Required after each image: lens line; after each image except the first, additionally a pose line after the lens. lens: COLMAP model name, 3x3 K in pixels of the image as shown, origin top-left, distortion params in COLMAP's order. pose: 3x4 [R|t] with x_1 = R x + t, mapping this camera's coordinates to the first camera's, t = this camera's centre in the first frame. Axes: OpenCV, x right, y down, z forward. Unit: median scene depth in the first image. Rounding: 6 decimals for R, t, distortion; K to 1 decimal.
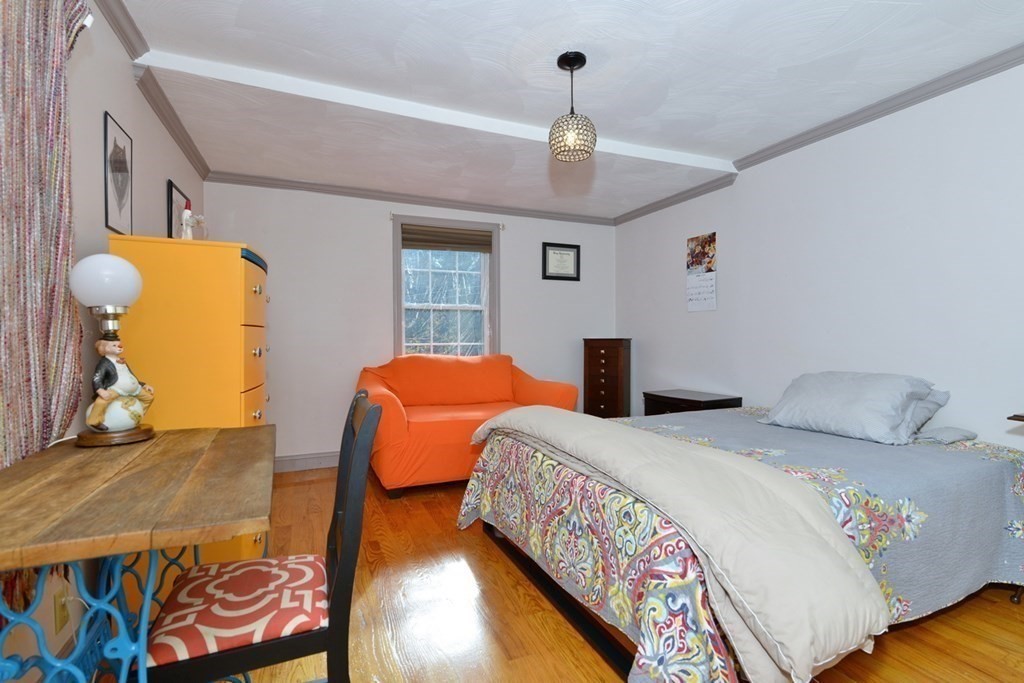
lens RADIAL K [[488.3, 0, 515.7], [0, 488.3, 341.6], [0, 0, 1]] dist [-0.014018, 0.000374]
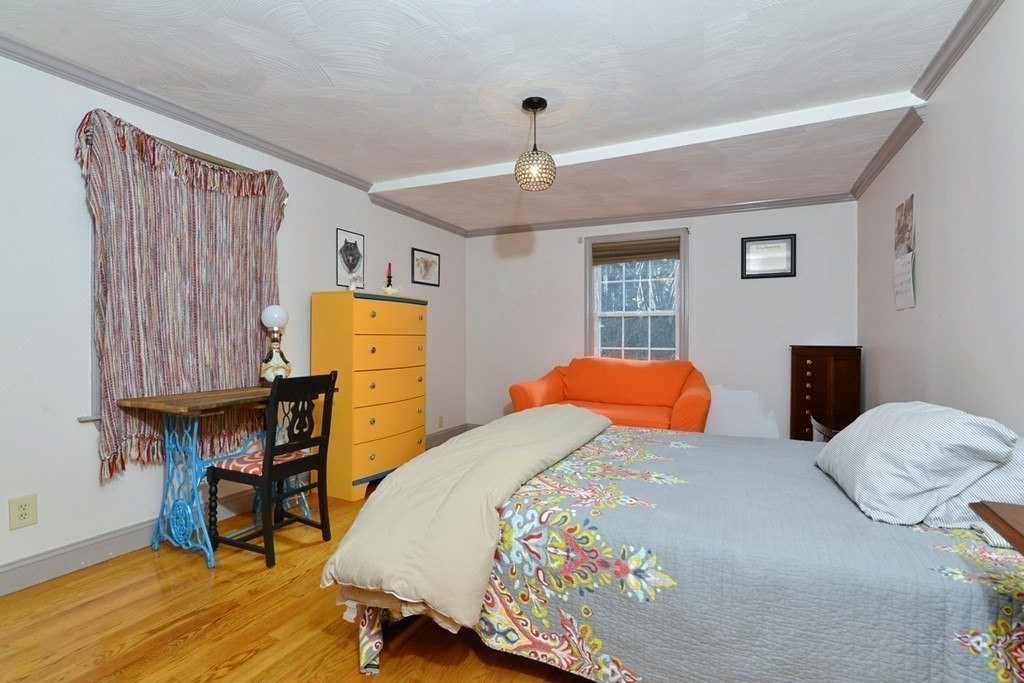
lens RADIAL K [[474.5, 0, 512.8], [0, 474.5, 341.4], [0, 0, 1]] dist [-0.020924, 0.002864]
pose [[0.646515, 0.008118, -0.762858, 0.962084], [-0.014628, 0.999891, -0.001757, -0.011517], [0.762761, 0.012295, 0.646564, 0.246827]]
